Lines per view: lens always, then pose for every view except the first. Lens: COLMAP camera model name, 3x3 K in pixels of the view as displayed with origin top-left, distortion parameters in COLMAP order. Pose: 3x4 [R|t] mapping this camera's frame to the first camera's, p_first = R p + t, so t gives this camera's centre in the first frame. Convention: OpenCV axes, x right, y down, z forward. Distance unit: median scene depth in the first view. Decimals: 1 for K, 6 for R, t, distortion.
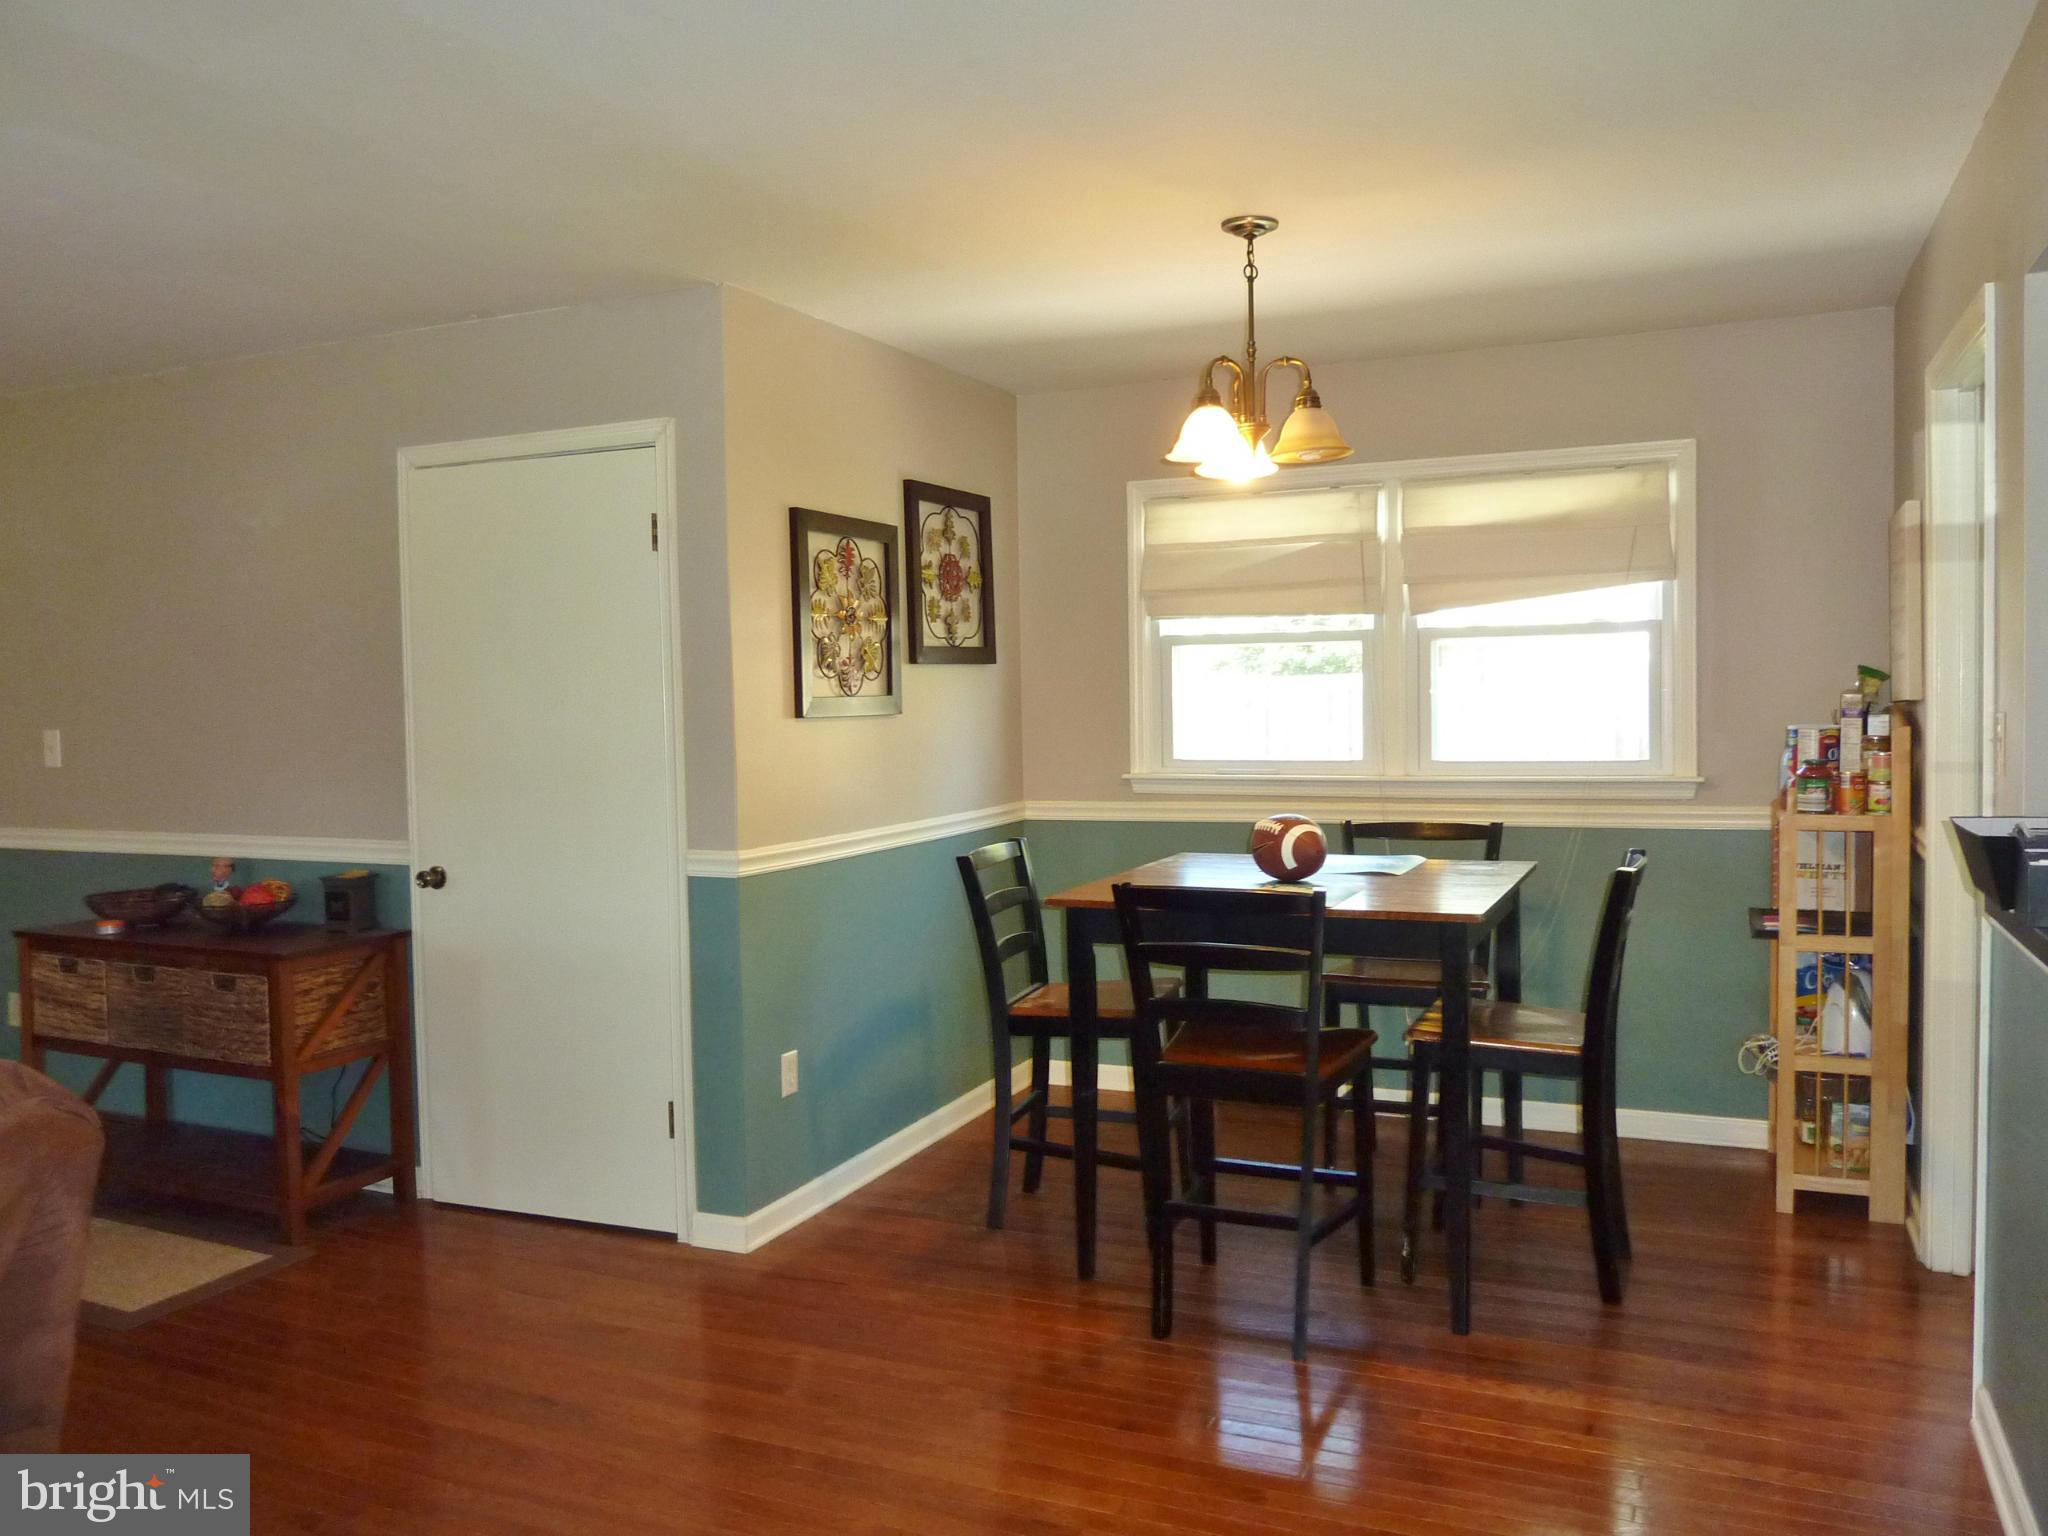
lens RADIAL K [[1558.8, 0, 1050.6], [0, 1558.8, 752.1], [0, 0, 1]] dist [-0.013296, -0.019299]
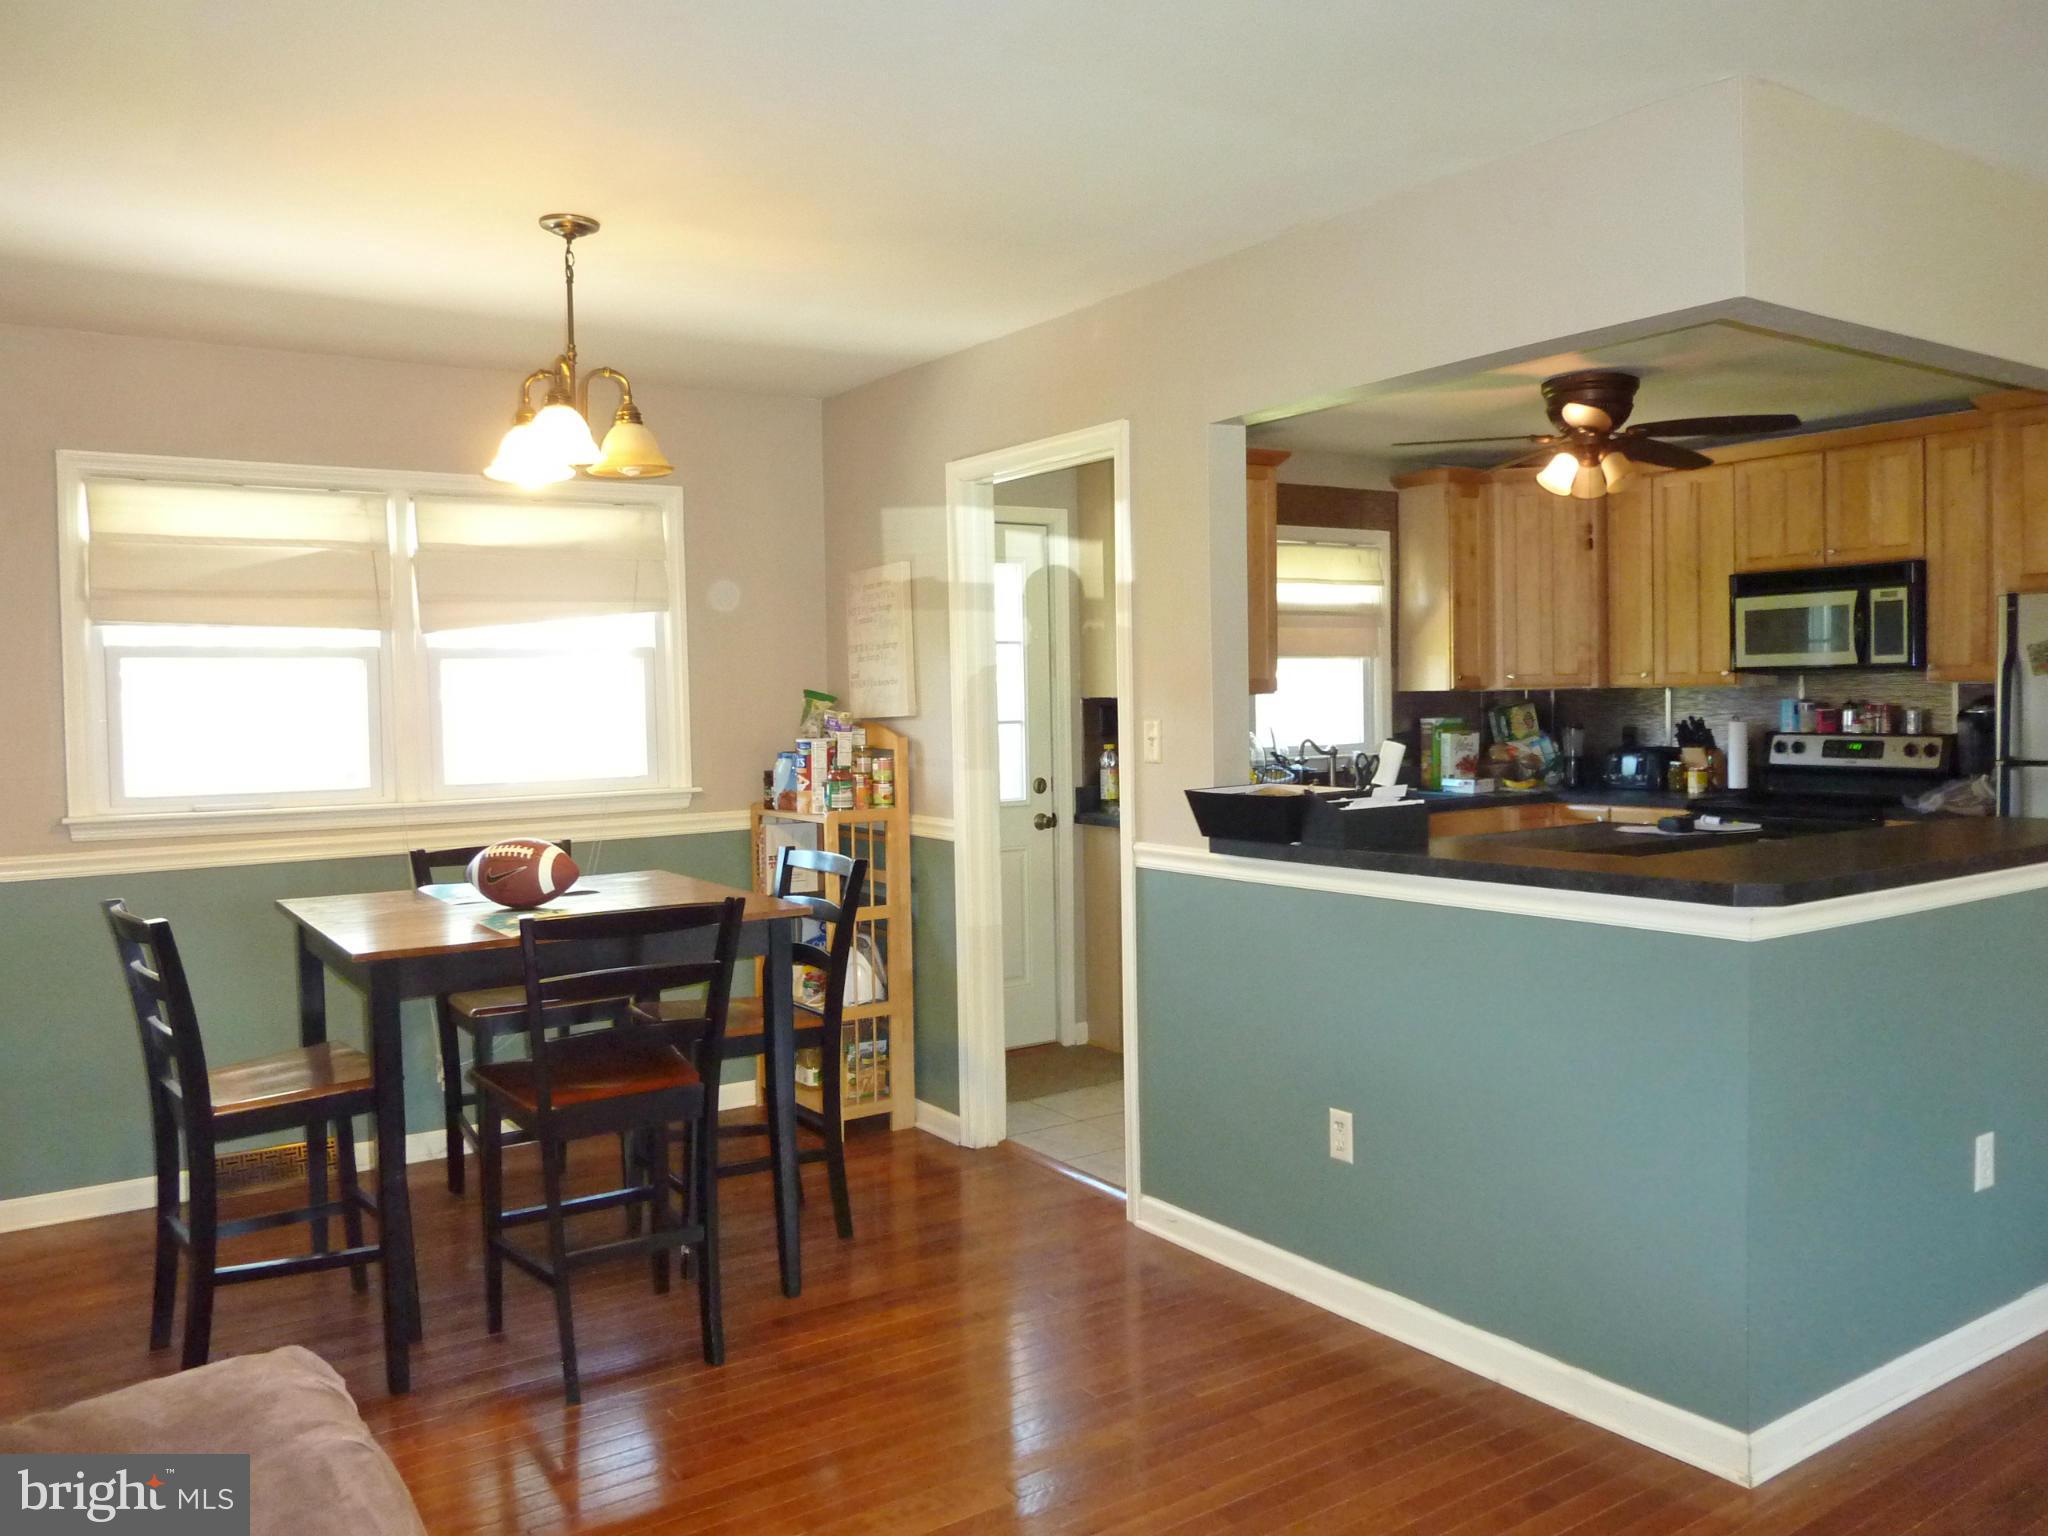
lens RADIAL K [[1558.8, 0, 1035.3], [0, 1558.8, 735.9], [0, 0, 1]] dist [-0.013296, -0.019299]
pose [[0.533378, -0.012450, 0.845785, -0.412509], [0.041154, 0.999090, -0.011247, 0.001524], [-0.844875, 0.040806, 0.533405, 0.192281]]
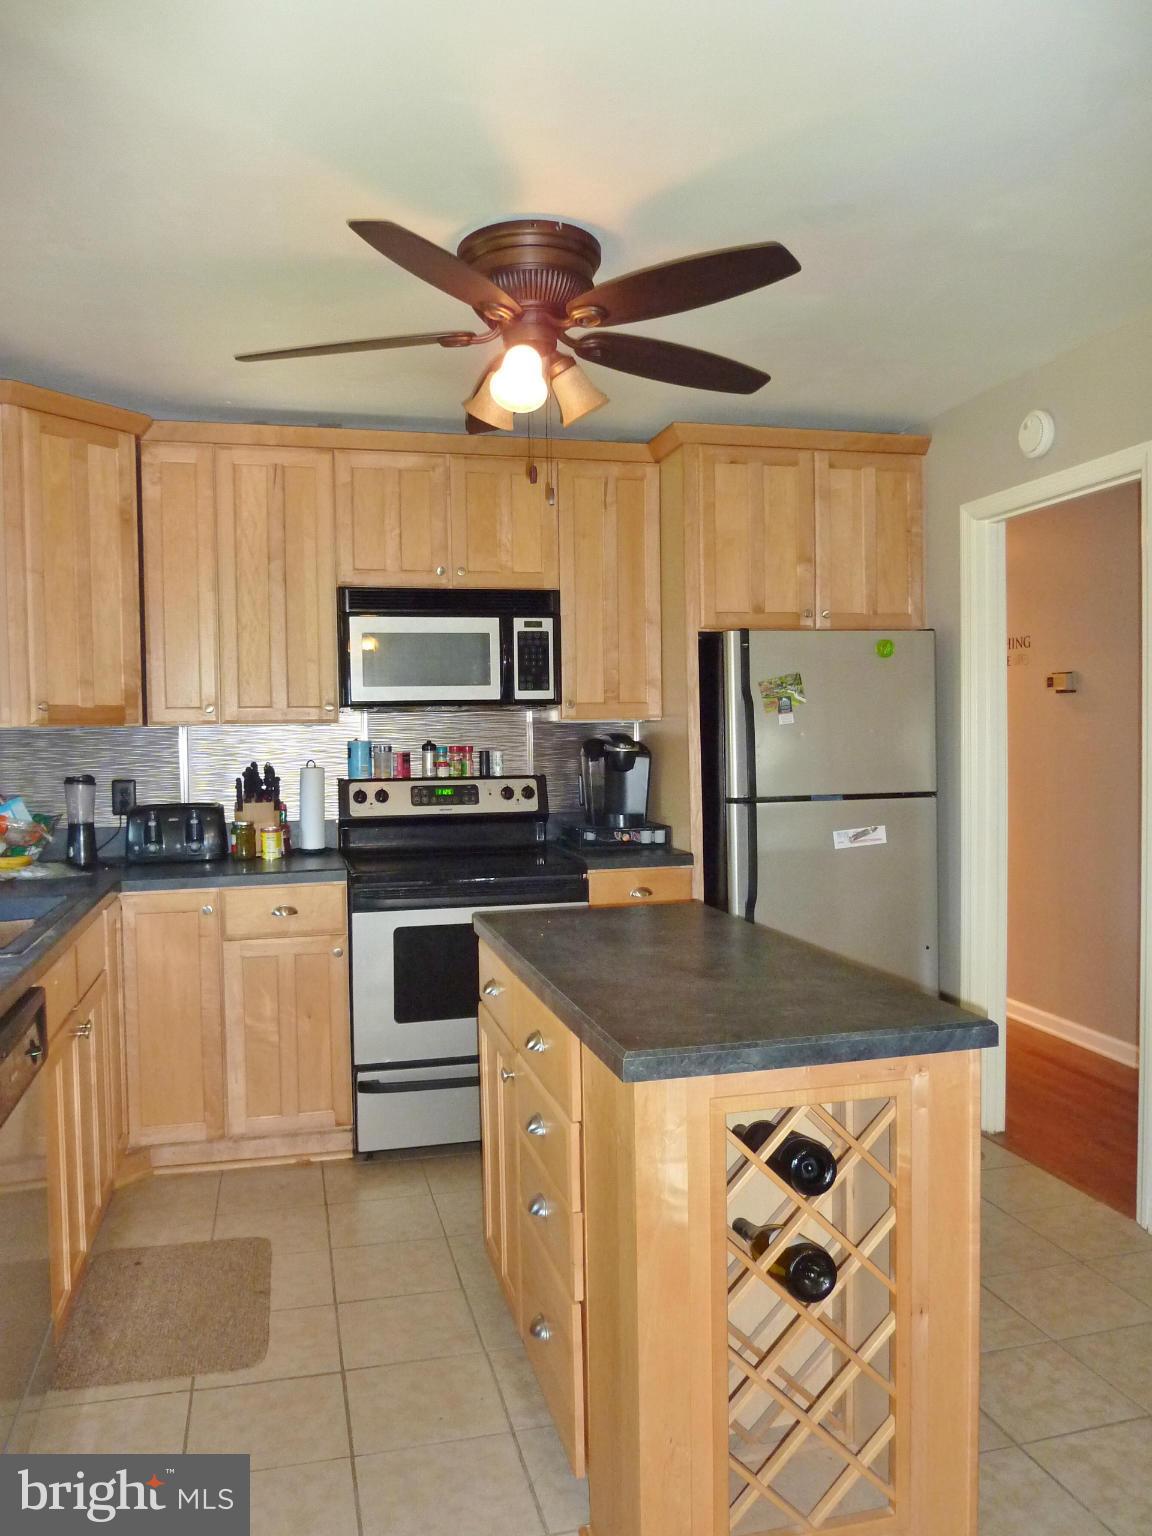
lens RADIAL K [[1169.1, 0, 571.2], [0, 1169.1, 767.9], [0, 0, 1]] dist [-0.013296, -0.019299]
pose [[-0.621469, -0.000586, 0.783439, 0.345828], [0.055979, 0.997410, 0.045152, -0.031083], [-0.781437, 0.071917, -0.619826, 0.820068]]
